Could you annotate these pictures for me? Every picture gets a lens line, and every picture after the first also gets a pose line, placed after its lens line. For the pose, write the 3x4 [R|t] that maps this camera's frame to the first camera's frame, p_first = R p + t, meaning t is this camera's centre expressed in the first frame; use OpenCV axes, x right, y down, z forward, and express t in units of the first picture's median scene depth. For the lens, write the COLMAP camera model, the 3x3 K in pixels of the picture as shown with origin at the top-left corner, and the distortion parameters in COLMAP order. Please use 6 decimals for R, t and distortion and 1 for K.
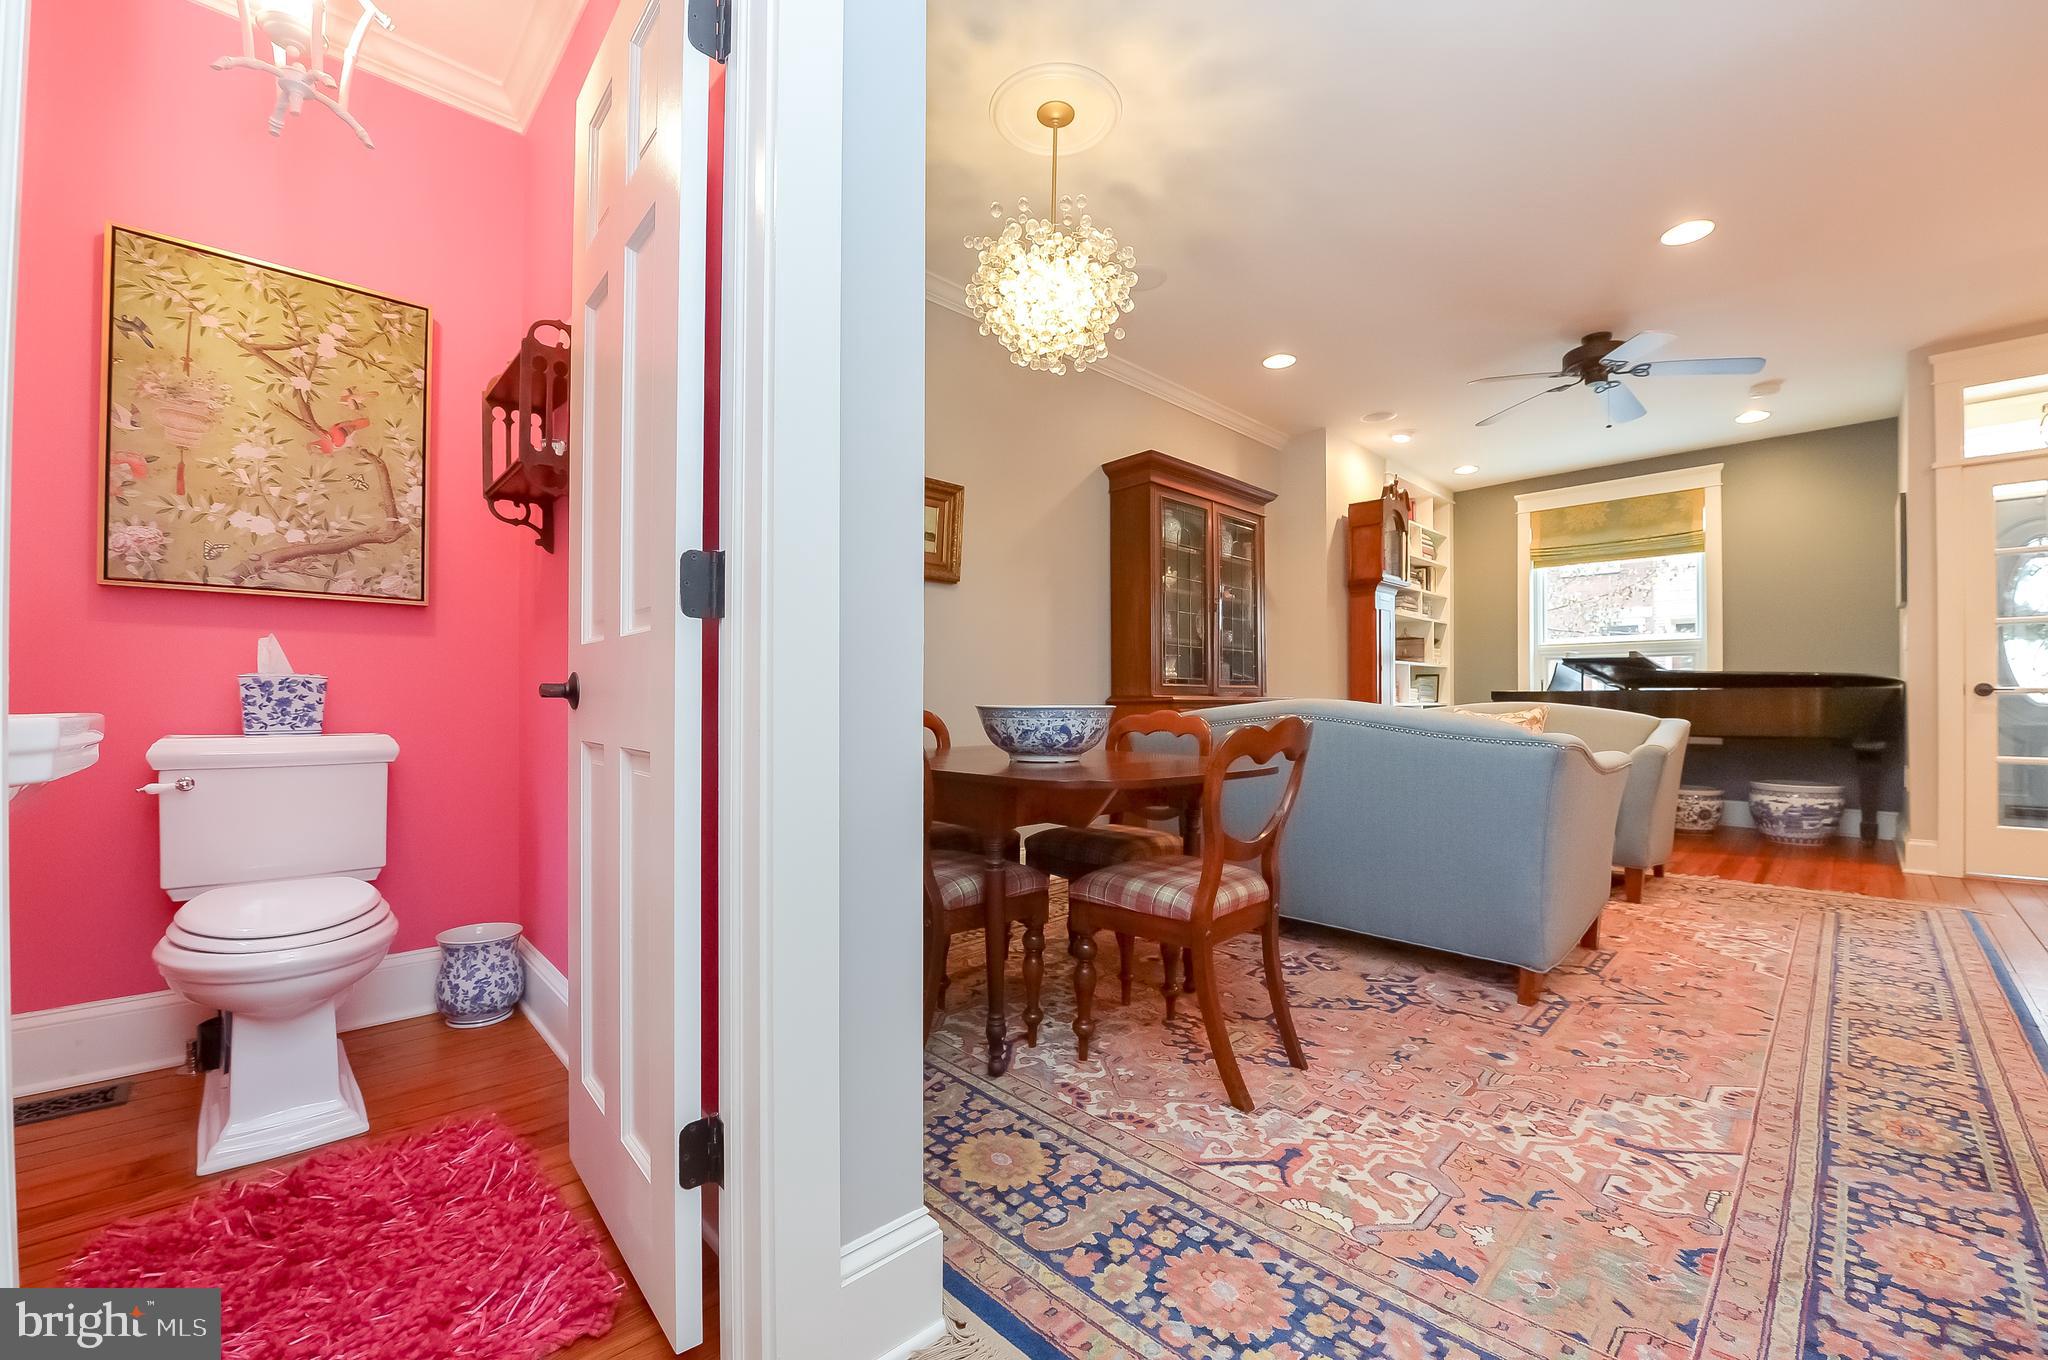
lens RADIAL K [[822.4, 0, 1030.8], [0, 822.4, 693.5], [0, 0, 1]] dist [-0.027483, -0.000398]
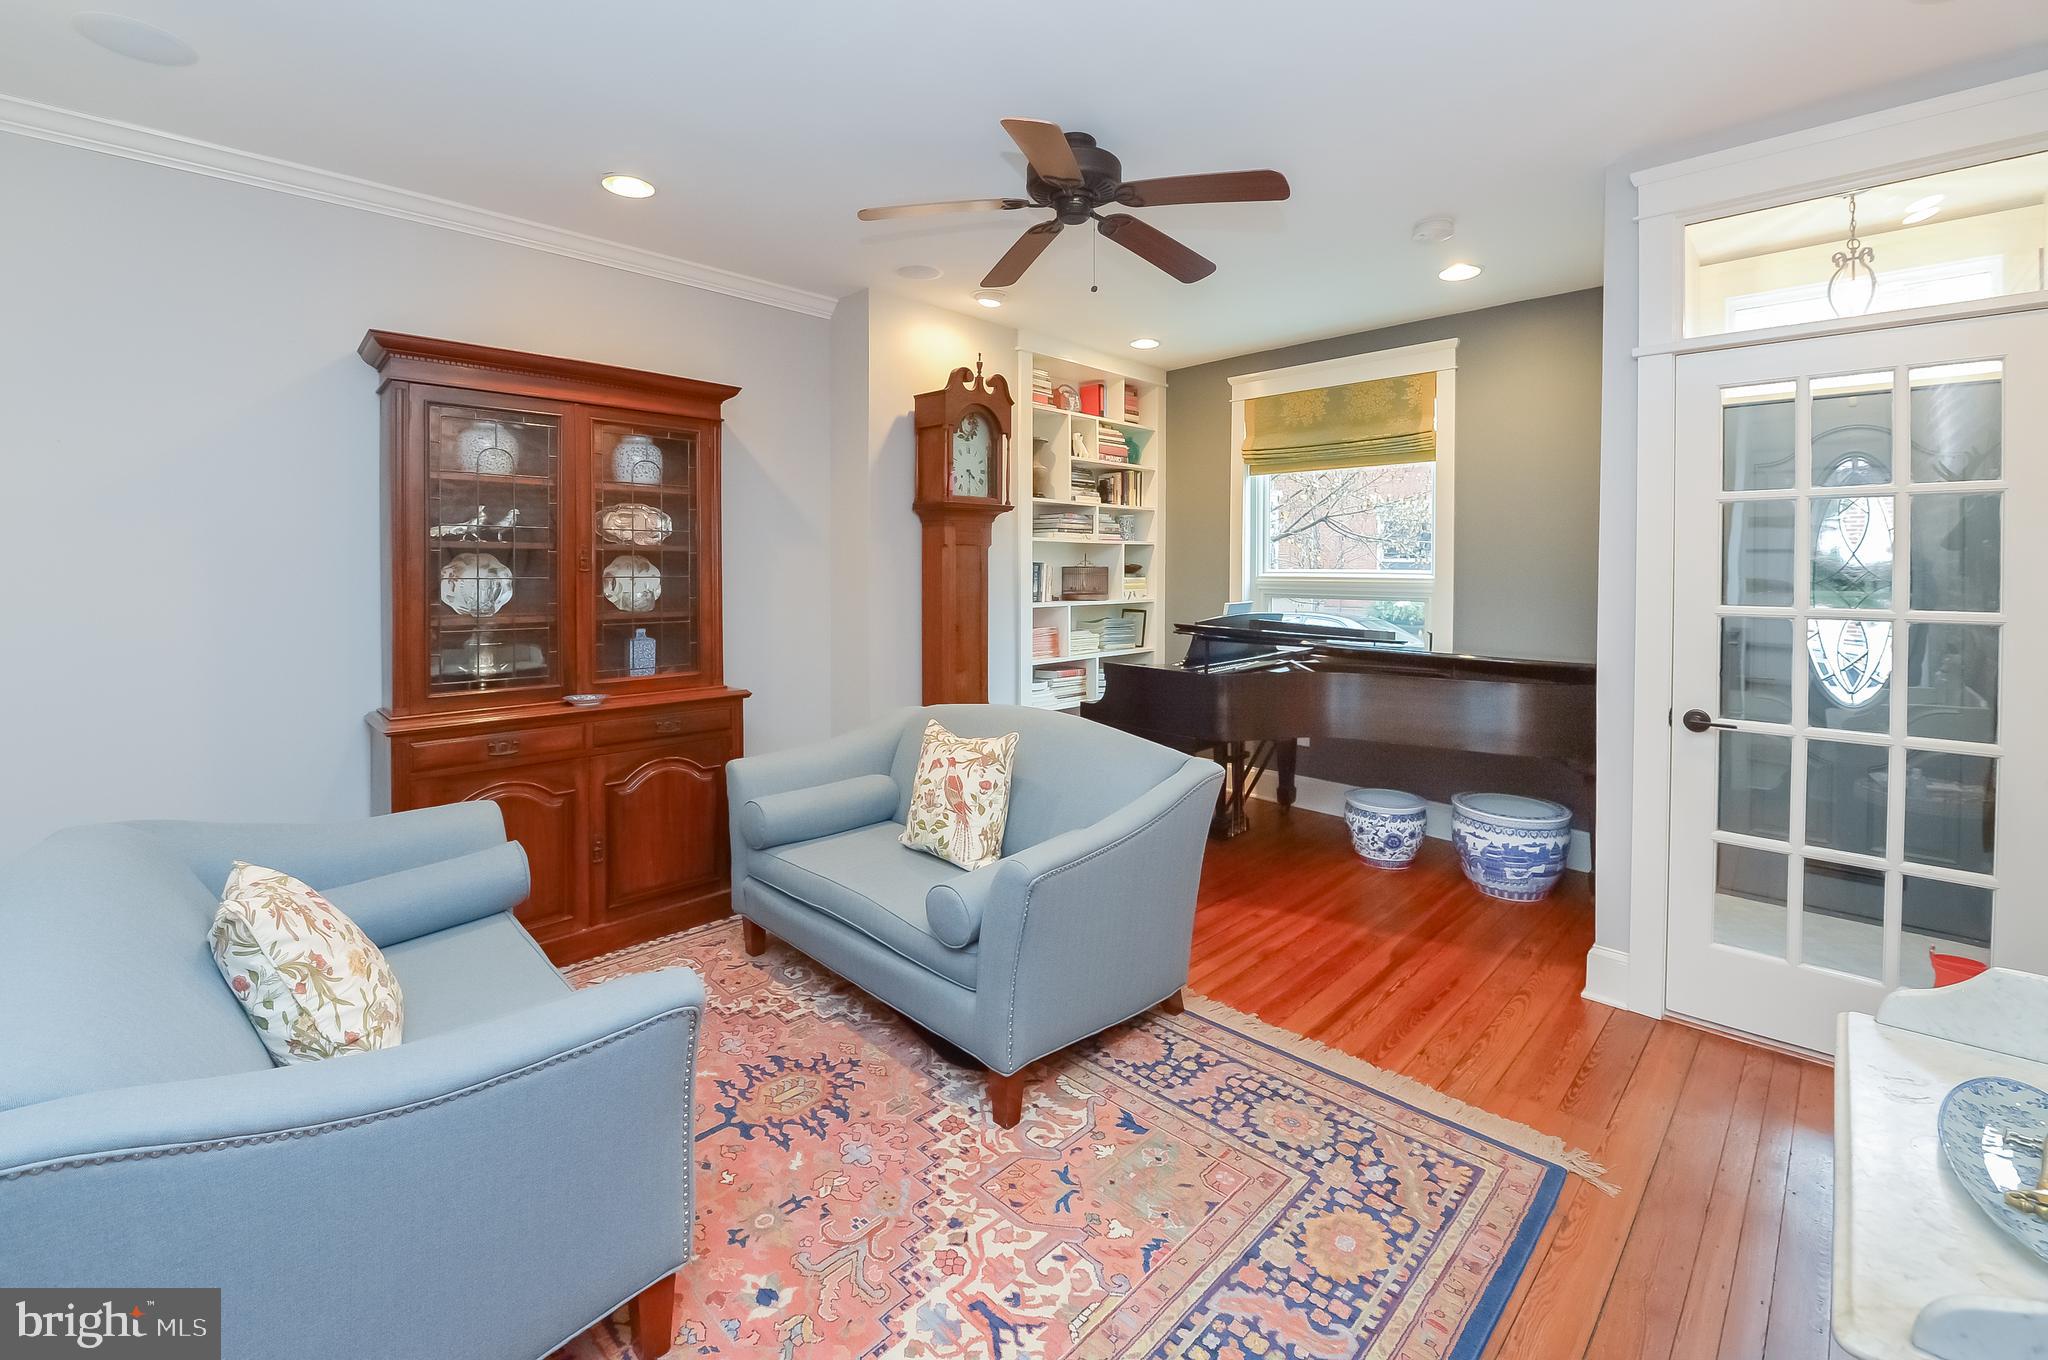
lens RADIAL K [[869.1, 0, 1006.8], [0, 869.1, 579.4], [0, 0, 1]] dist [-0.016782, -0.000517]
pose [[0.999616, 0.001483, 0.027670, 1.033442], [-0.002100, 0.999750, 0.022265, -0.205845], [-0.027630, -0.022315, 0.999369, 0.548312]]
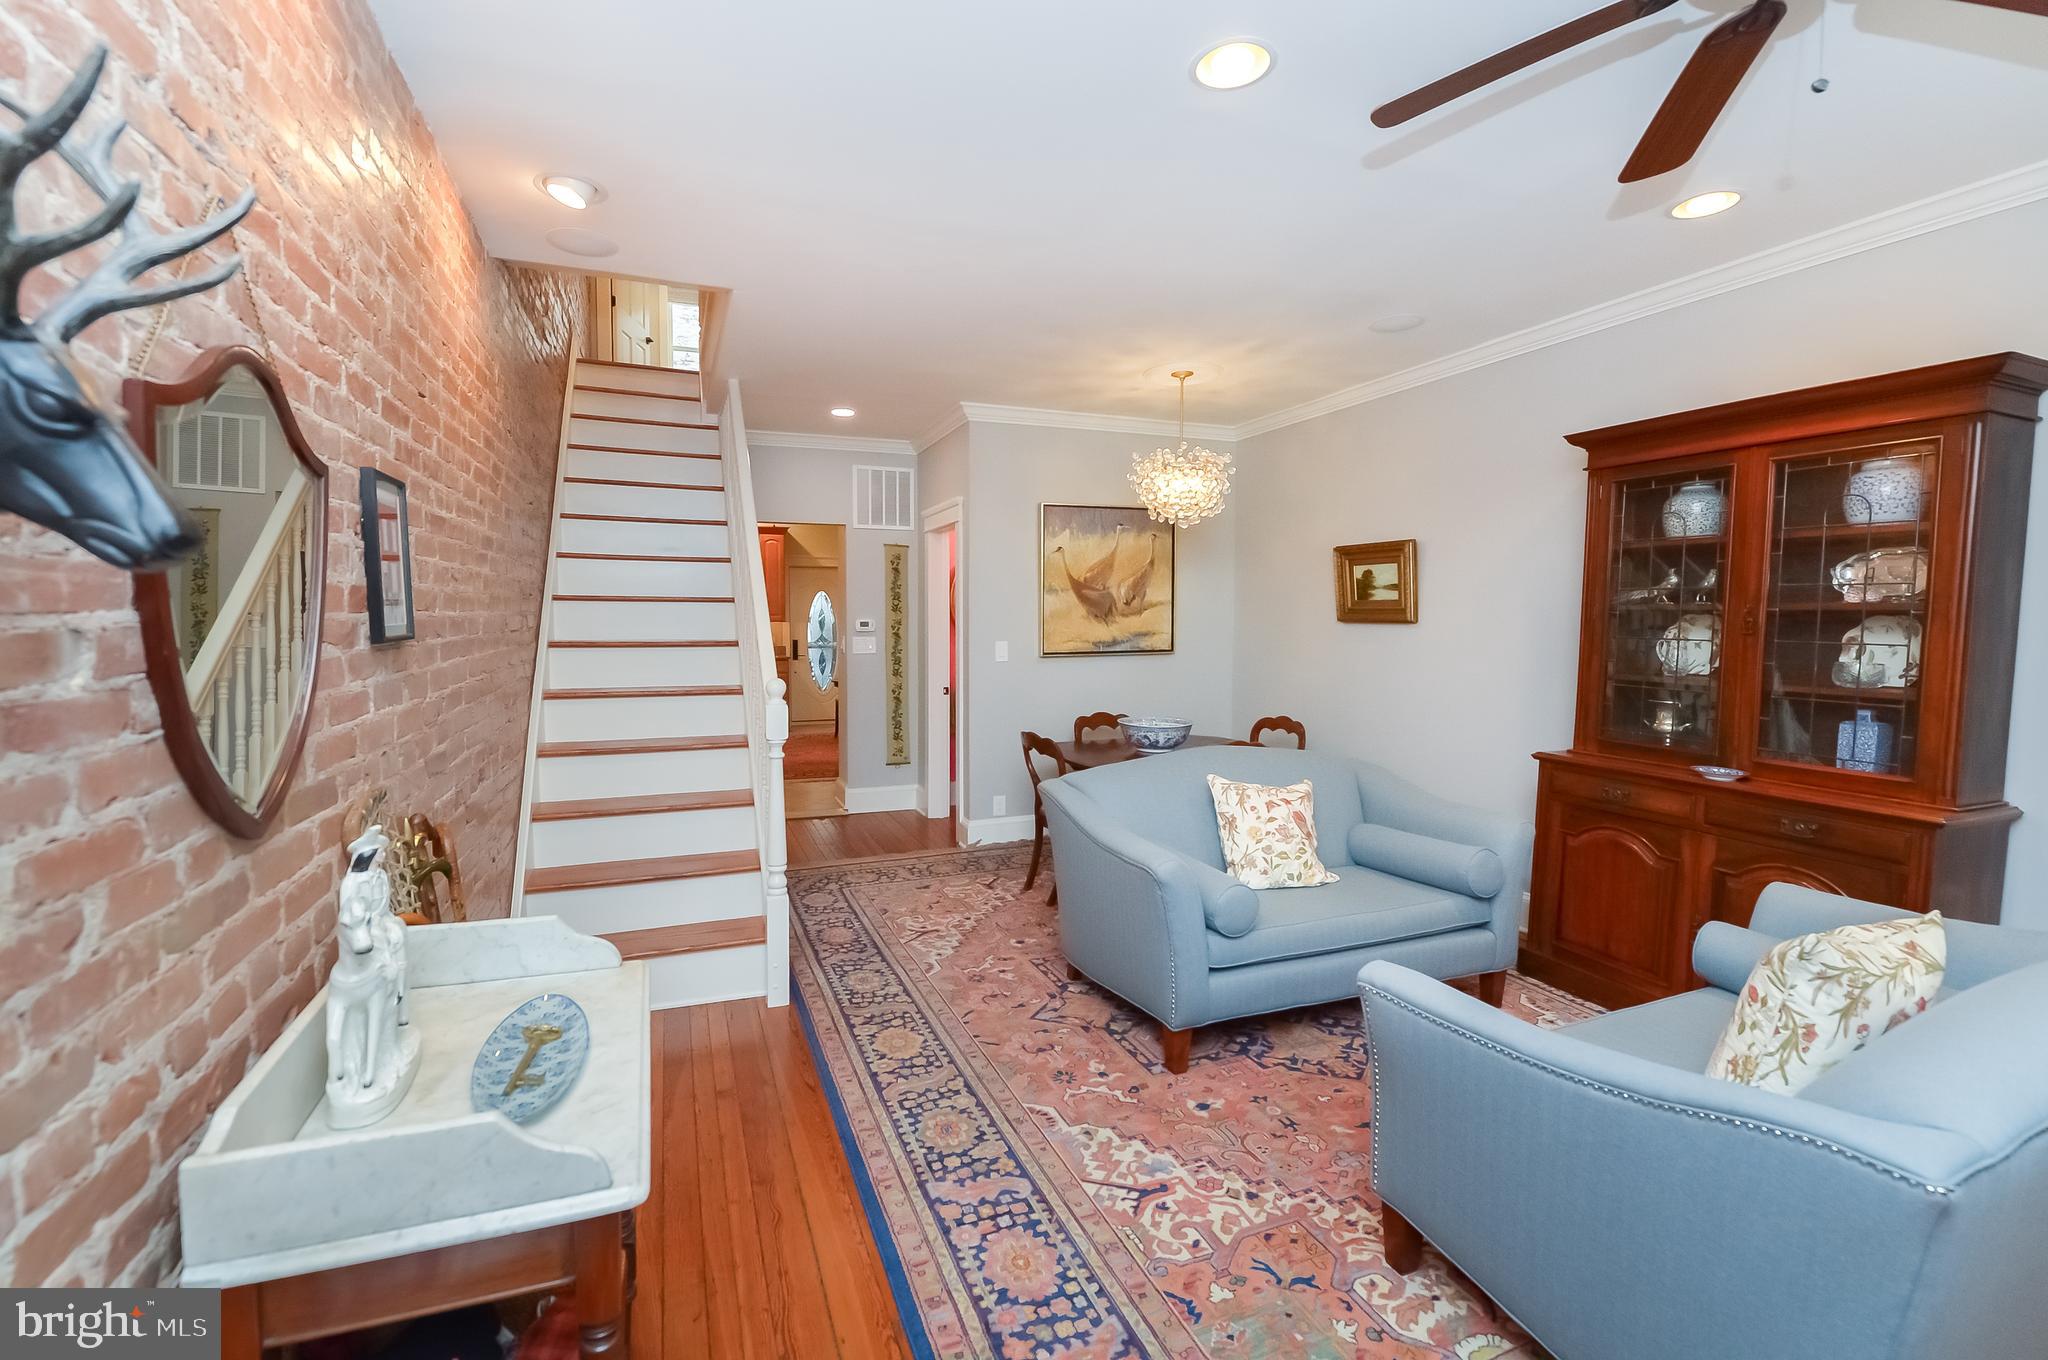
lens RADIAL K [[869.1, 0, 1023.9], [0, 869.1, 610.7], [0, 0, 1]] dist [-0.001928, -0.000252]
pose [[-0.364513, 0.002501, -0.931195, 1.907496], [0.009407, 0.999955, -0.000997, -0.229993], [0.931151, -0.009124, -0.364521, 1.384562]]
